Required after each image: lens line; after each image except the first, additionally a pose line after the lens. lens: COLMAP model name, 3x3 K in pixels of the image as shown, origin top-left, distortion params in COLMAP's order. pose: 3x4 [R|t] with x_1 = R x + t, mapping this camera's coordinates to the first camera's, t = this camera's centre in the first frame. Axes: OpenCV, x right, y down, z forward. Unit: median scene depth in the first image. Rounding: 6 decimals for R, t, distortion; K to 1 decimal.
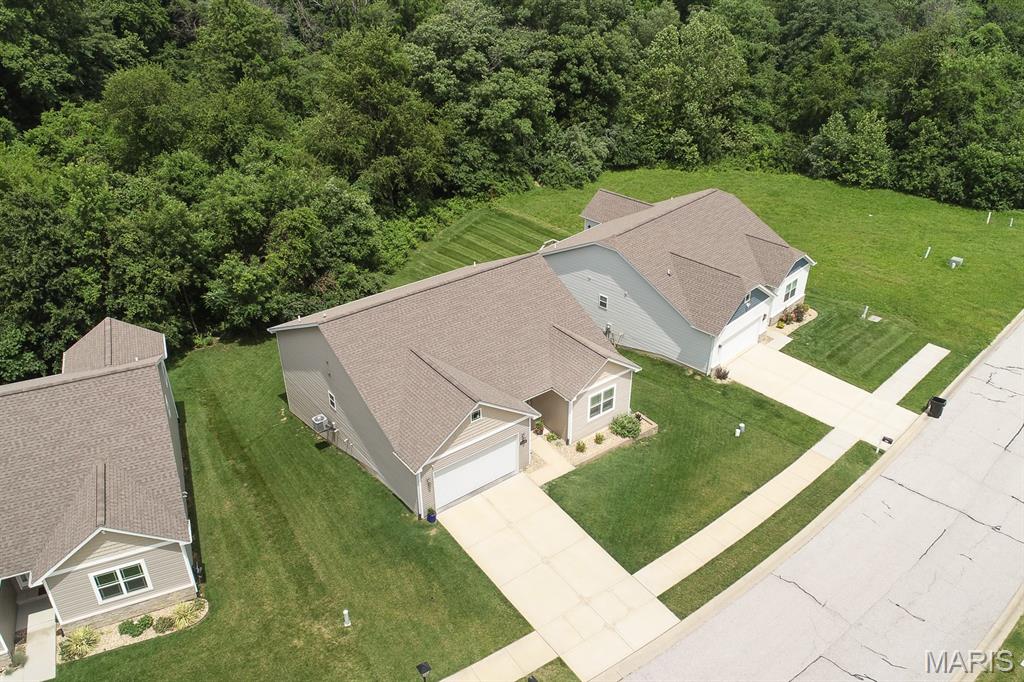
lens RADIAL K [[786.7, 0, 518.7], [0, 786.7, 337.9], [0, 0, 1]] dist [-0.000126, -0.009750]
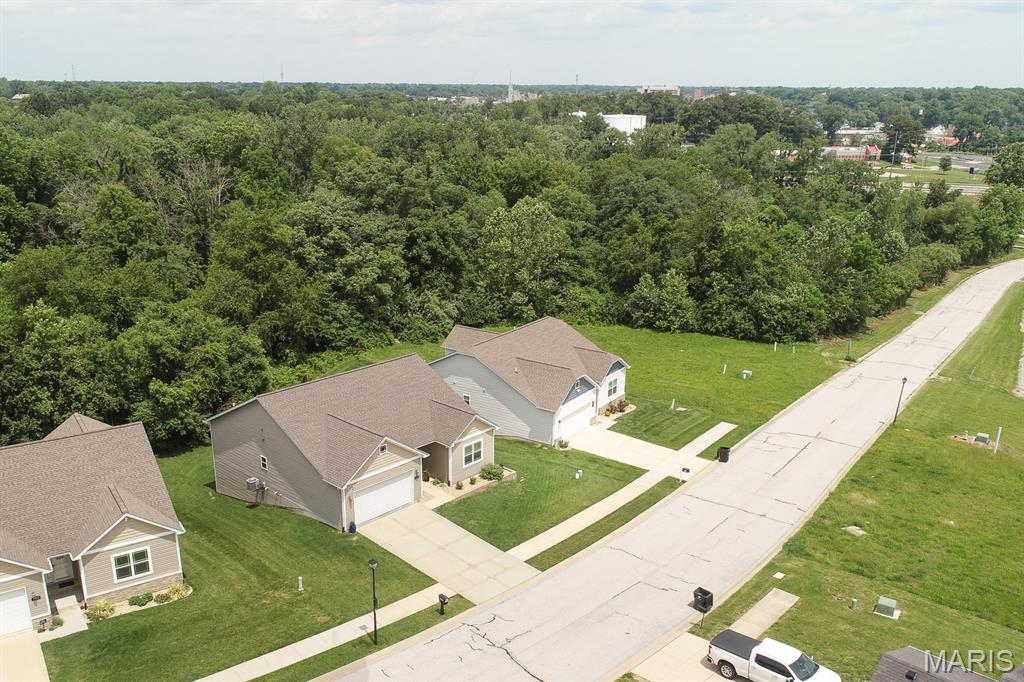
lens RADIAL K [[851.8, 0, 454.0], [0, 851.8, 370.2], [0, 0, 1]] dist [-0.004074, -0.004388]
pose [[0.992568, -0.043499, 0.113650, -0.063418], [0.067301, 0.974323, -0.214859, 0.195841], [-0.101386, 0.220911, 0.970010, -0.317928]]
